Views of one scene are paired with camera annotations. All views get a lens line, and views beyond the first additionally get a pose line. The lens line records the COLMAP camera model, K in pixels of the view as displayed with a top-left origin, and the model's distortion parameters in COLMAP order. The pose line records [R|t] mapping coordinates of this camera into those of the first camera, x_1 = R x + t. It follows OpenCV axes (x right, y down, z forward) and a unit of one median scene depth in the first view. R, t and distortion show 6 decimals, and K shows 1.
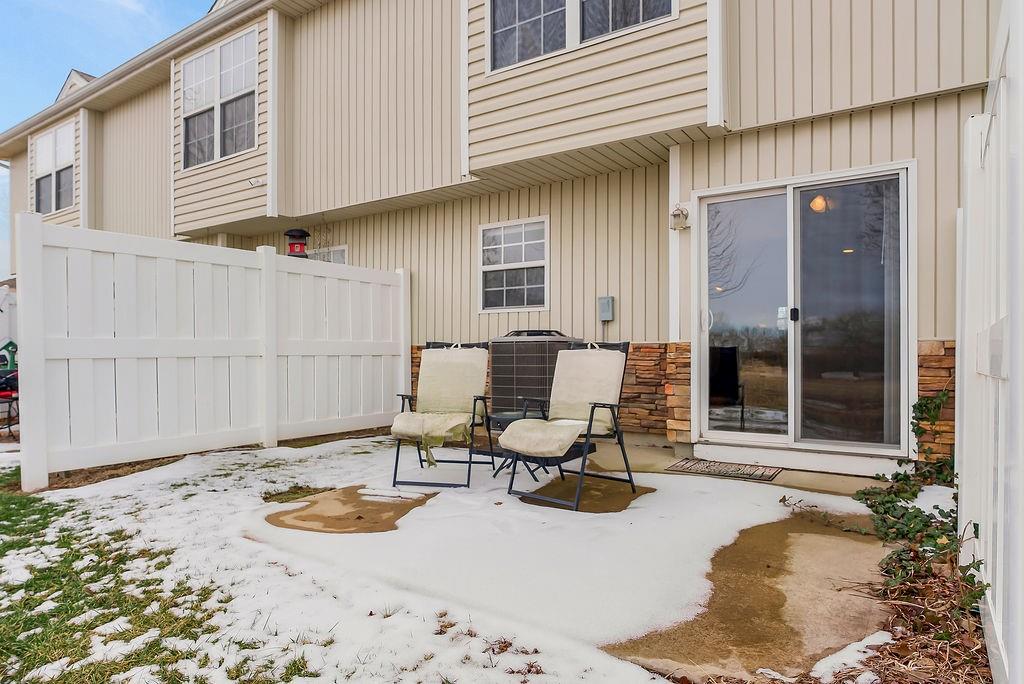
lens RADIAL K [[622.5, 0, 512.0], [0, 622.5, 342.0], [0, 0, 1]] dist [-0.025894, 0.002036]
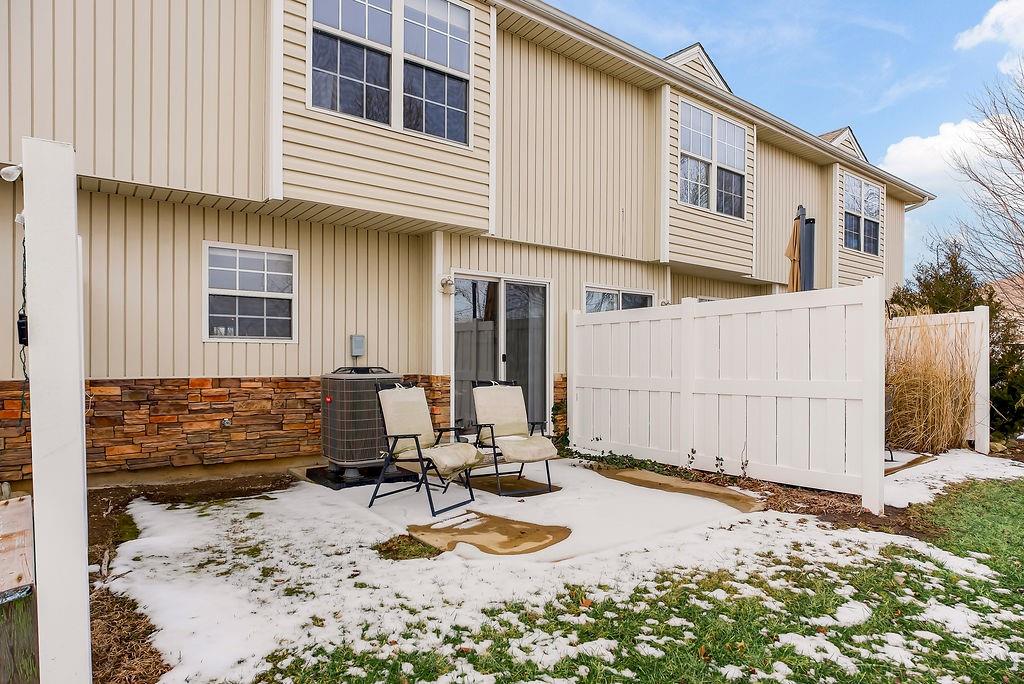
lens RADIAL K [[593.4, 0, 511.5], [0, 593.4, 353.5], [0, 0, 1]] dist [-0.002638, -0.000276]
pose [[0.318631, 0.006418, 0.947857, -1.176169], [-0.022598, 0.999744, 0.000827, -0.067007], [-0.947610, -0.021684, 0.318694, 0.544778]]
